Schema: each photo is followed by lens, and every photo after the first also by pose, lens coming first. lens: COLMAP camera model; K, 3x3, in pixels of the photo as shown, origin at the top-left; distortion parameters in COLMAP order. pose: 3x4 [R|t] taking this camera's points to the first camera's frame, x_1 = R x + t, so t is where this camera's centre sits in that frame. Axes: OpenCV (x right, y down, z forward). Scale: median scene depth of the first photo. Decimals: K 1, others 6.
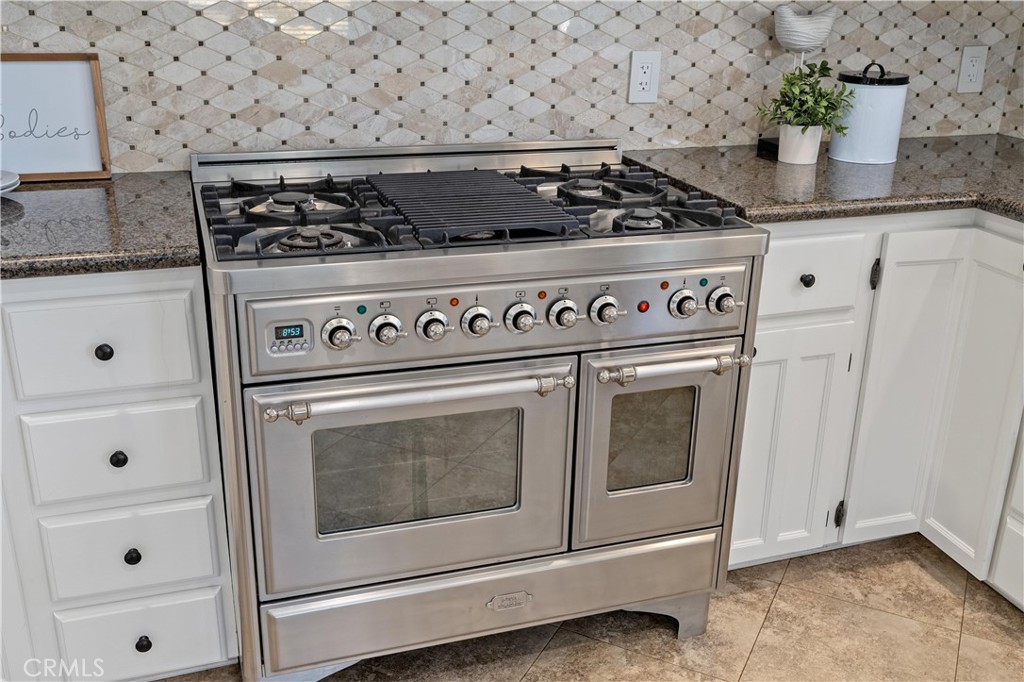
lens RADIAL K [[992.2, 0, 512.0], [0, 992.2, 341.0], [0, 0, 1]] dist [0.000742, 0.005390]
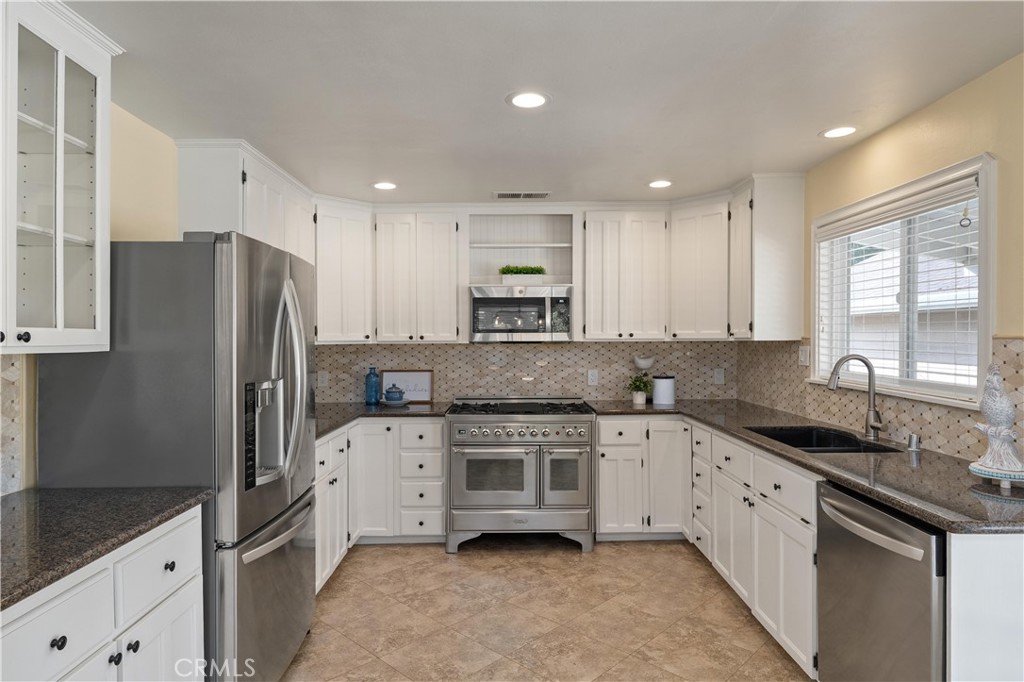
lens RADIAL K [[592.1, 0, 512.0], [0, 592.1, 341.0], [0, 0, 1]] dist [-0.001882, -0.001421]
pose [[0.951510, -0.023806, -0.306696, 0.538052], [-0.087901, 0.934390, -0.345237, 0.344847], [0.294792, 0.355455, 0.886989, -0.912867]]
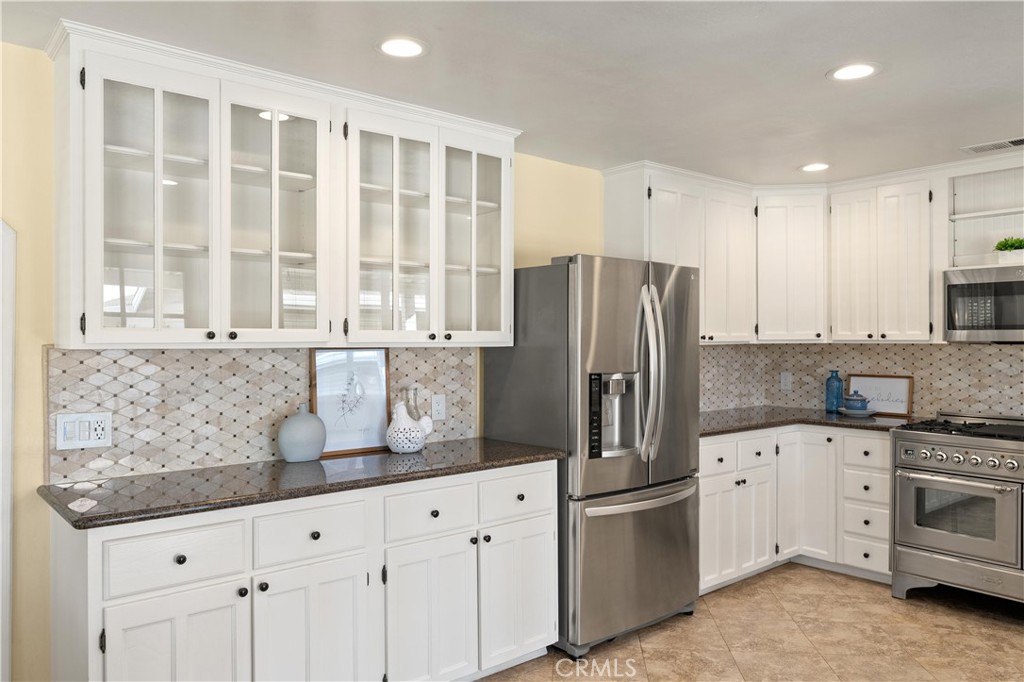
lens RADIAL K [[743.7, 0, 512.0], [0, 743.7, 341.0], [0, 0, 1]] dist [-0.000451, 0.002569]
pose [[0.372849, -0.019029, -0.927697, 1.181672], [-0.324812, 0.933856, -0.149701, 0.333130], [0.869184, 0.357143, 0.342006, -0.844863]]
